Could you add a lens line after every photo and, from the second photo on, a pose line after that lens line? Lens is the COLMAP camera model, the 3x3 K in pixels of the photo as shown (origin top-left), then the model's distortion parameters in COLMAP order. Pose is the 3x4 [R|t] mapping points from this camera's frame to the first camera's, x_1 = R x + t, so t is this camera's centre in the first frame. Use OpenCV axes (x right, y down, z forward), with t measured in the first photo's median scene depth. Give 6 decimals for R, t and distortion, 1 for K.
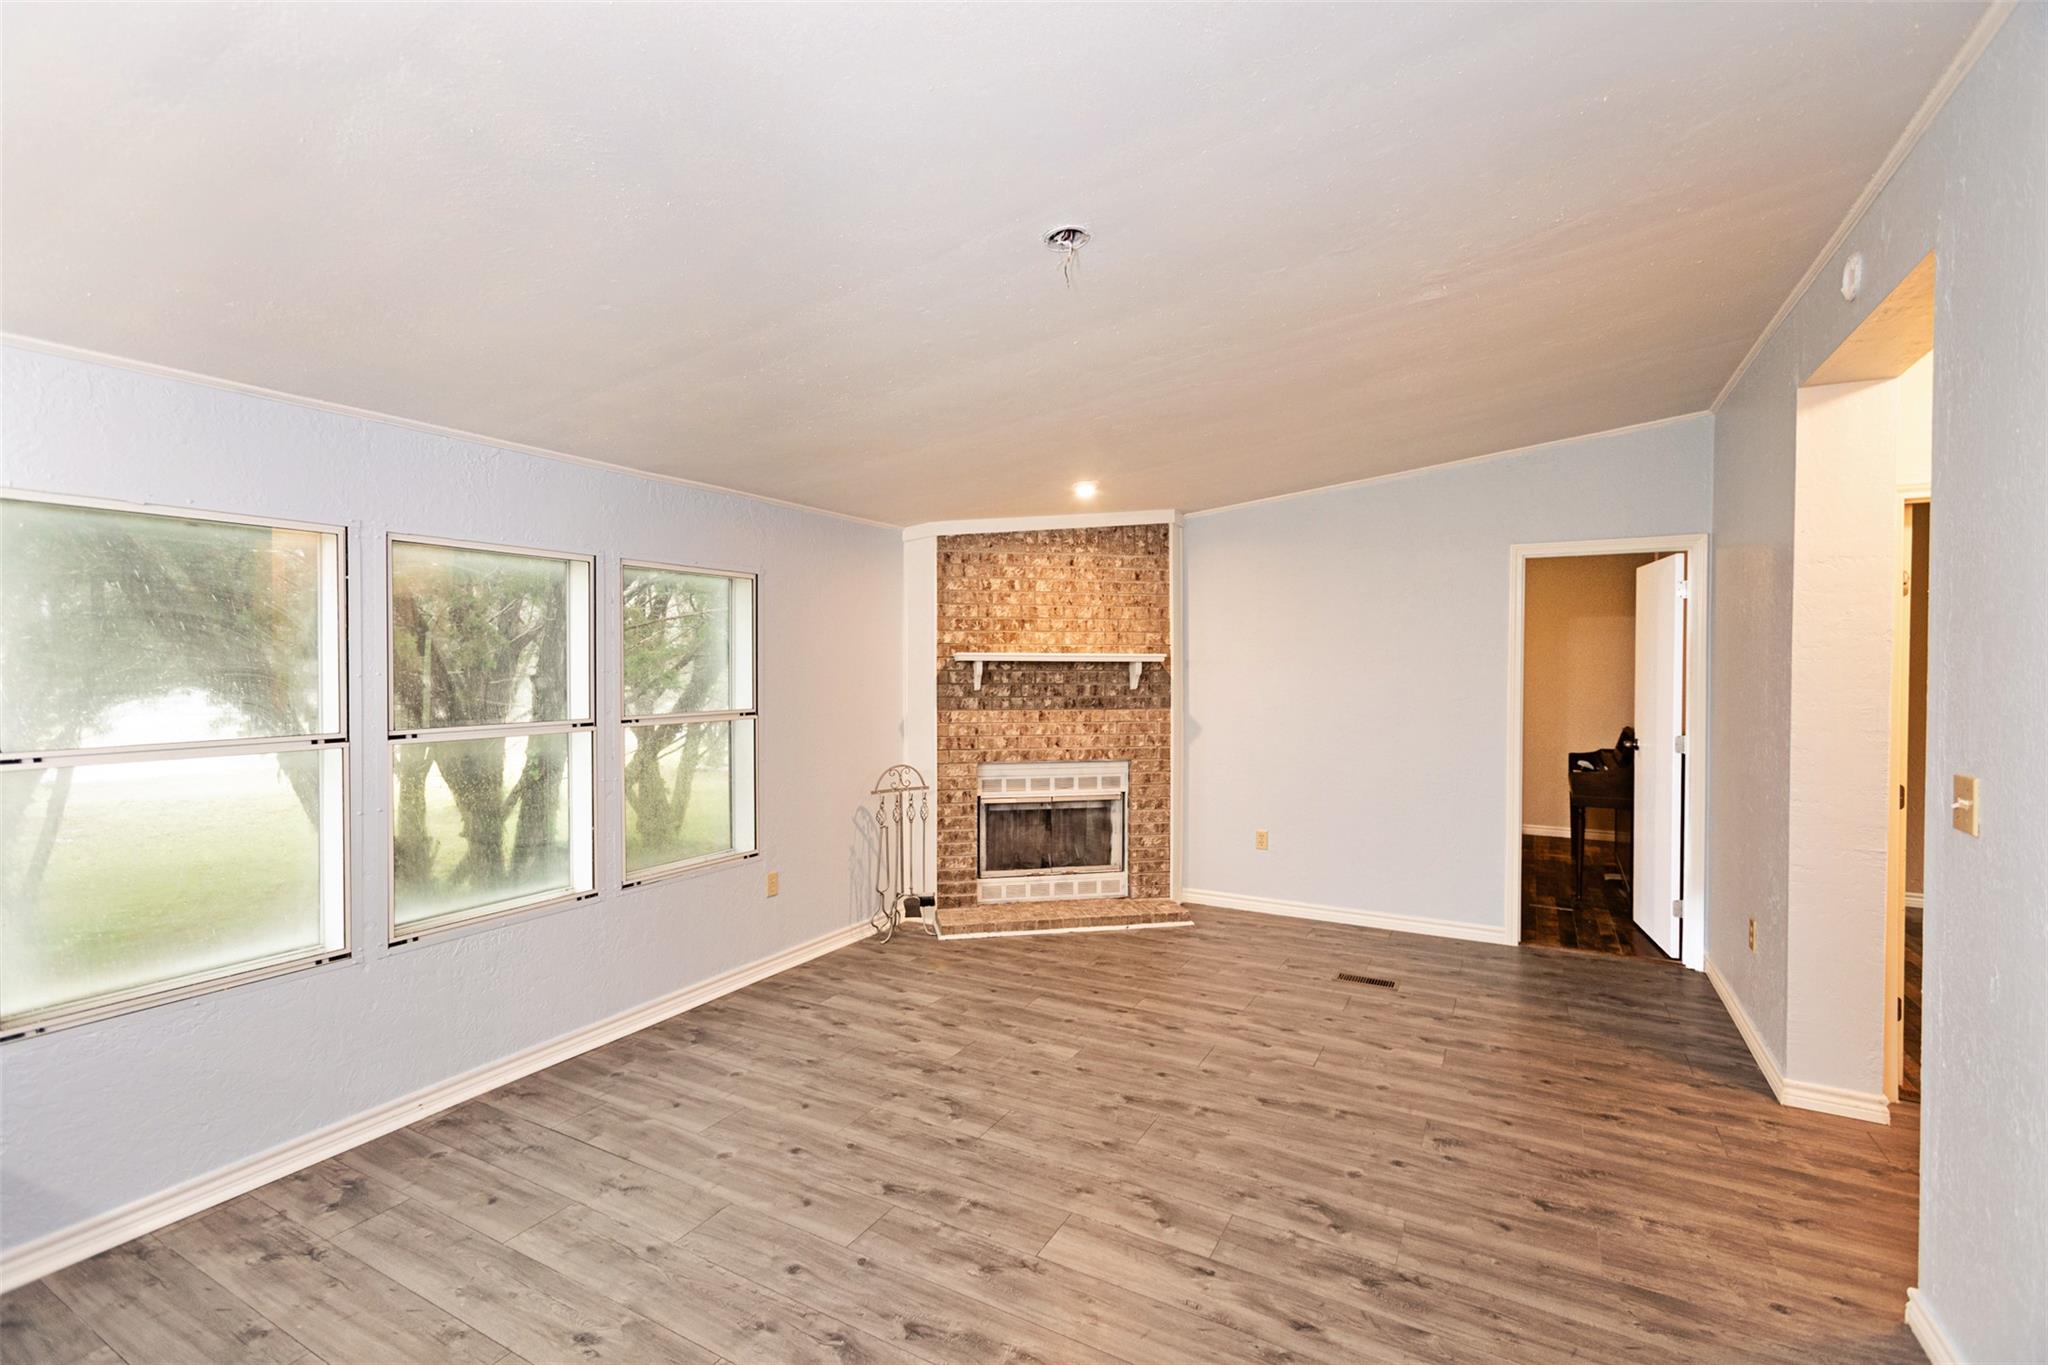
lens RADIAL K [[917.7, 0, 1028.0], [0, 917.7, 674.3], [0, 0, 1]] dist [0.006046, 0.001415]
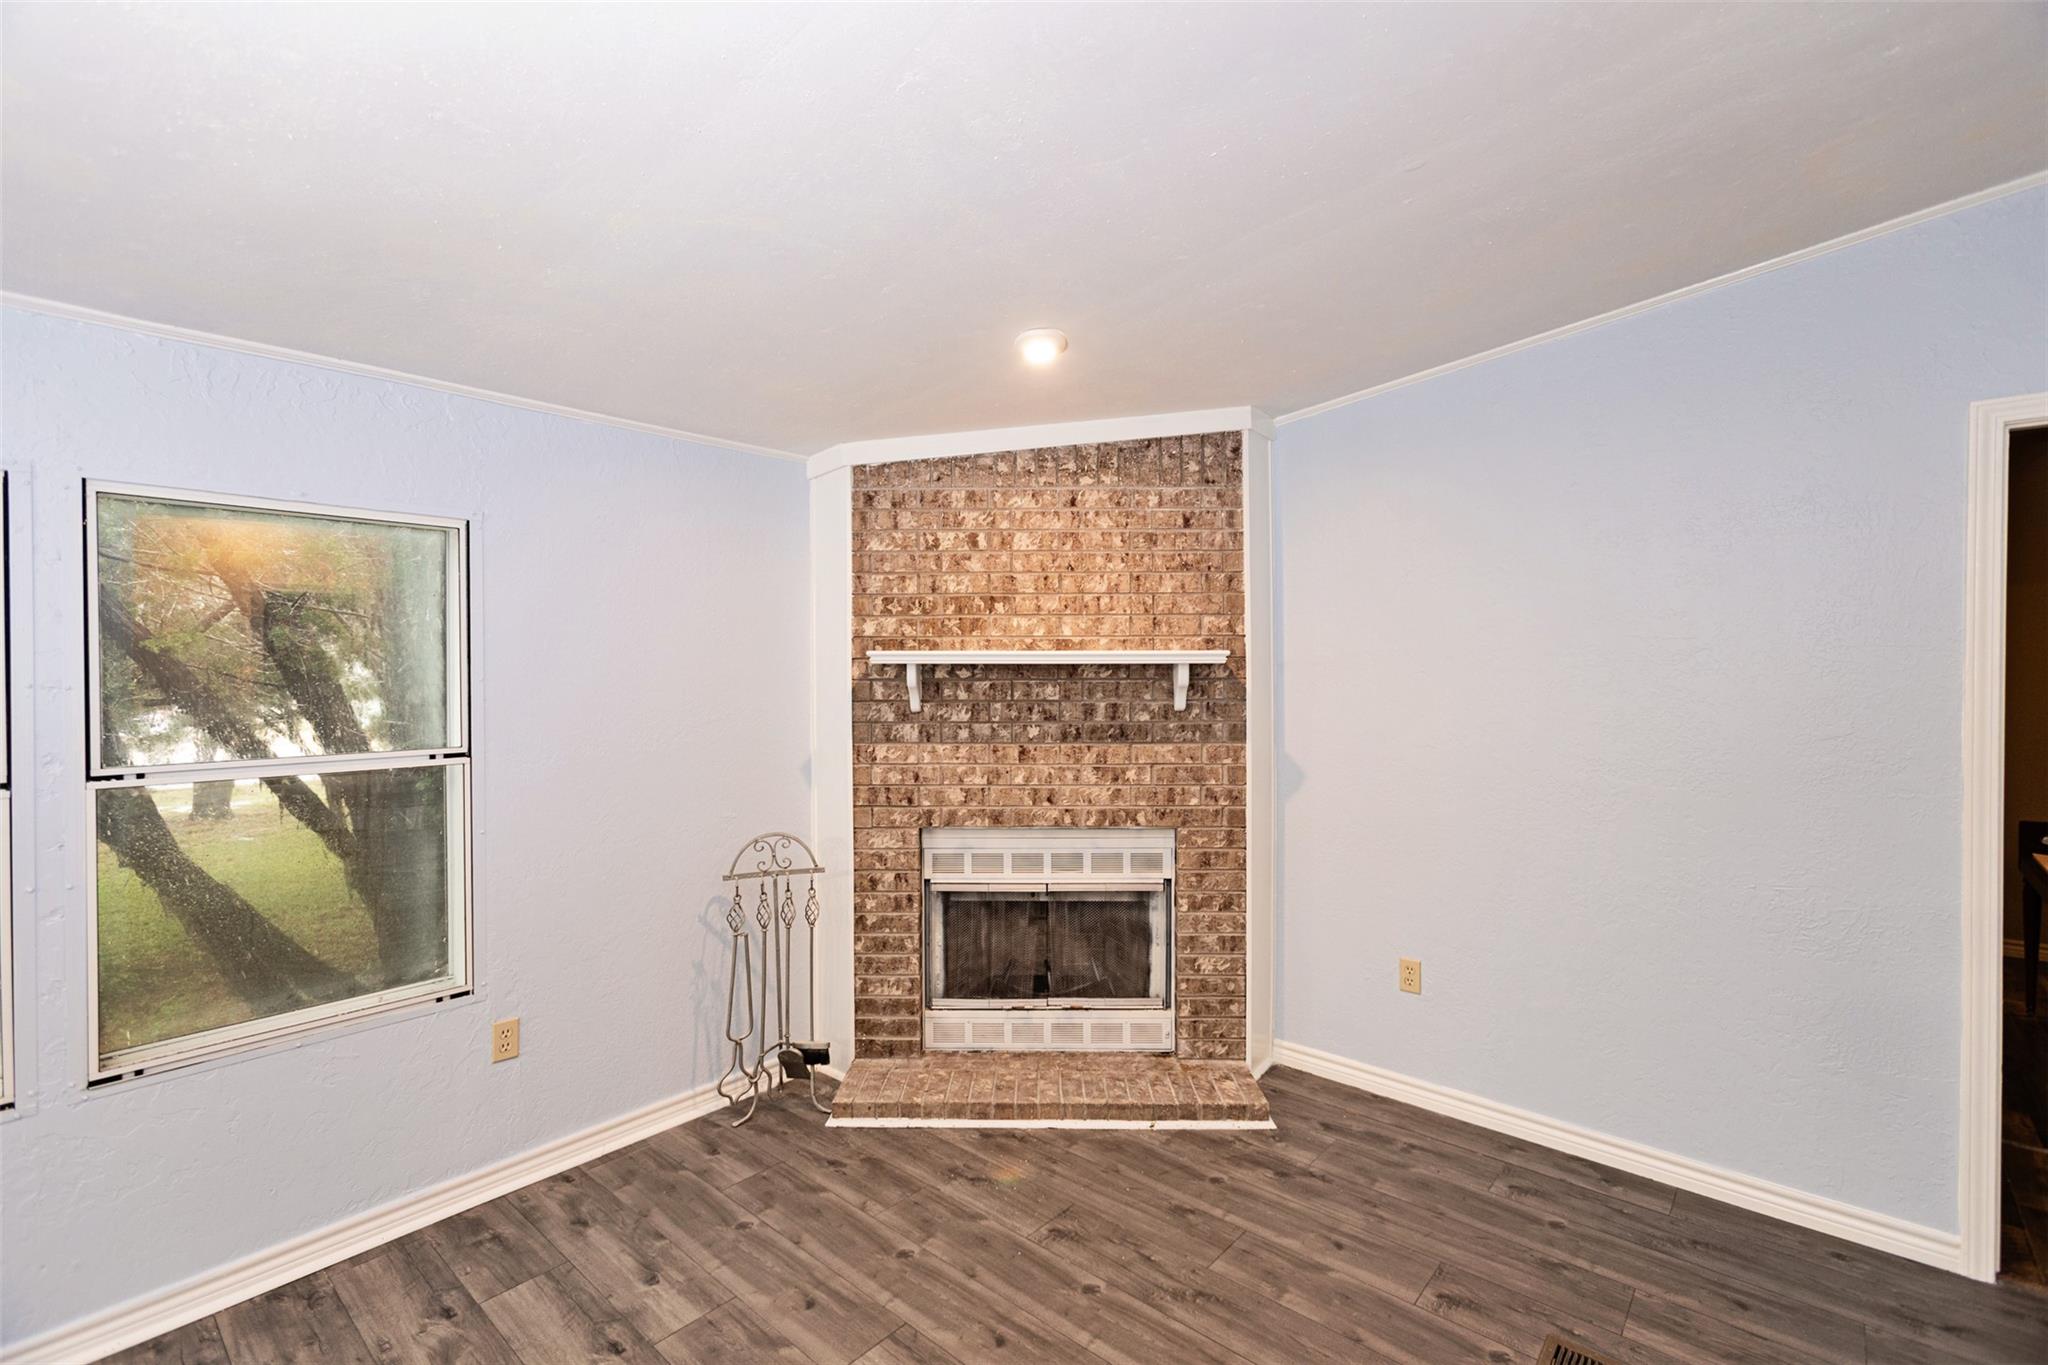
lens RADIAL K [[917.7, 0, 1016.9], [0, 917.7, 685.3], [0, 0, 1]] dist [0.006046, 0.001415]
pose [[0.976484, -0.002065, -0.215579, 0.144790], [0.002747, 0.999992, 0.002860, -0.001903], [0.215571, -0.003385, 0.976482, 0.405804]]
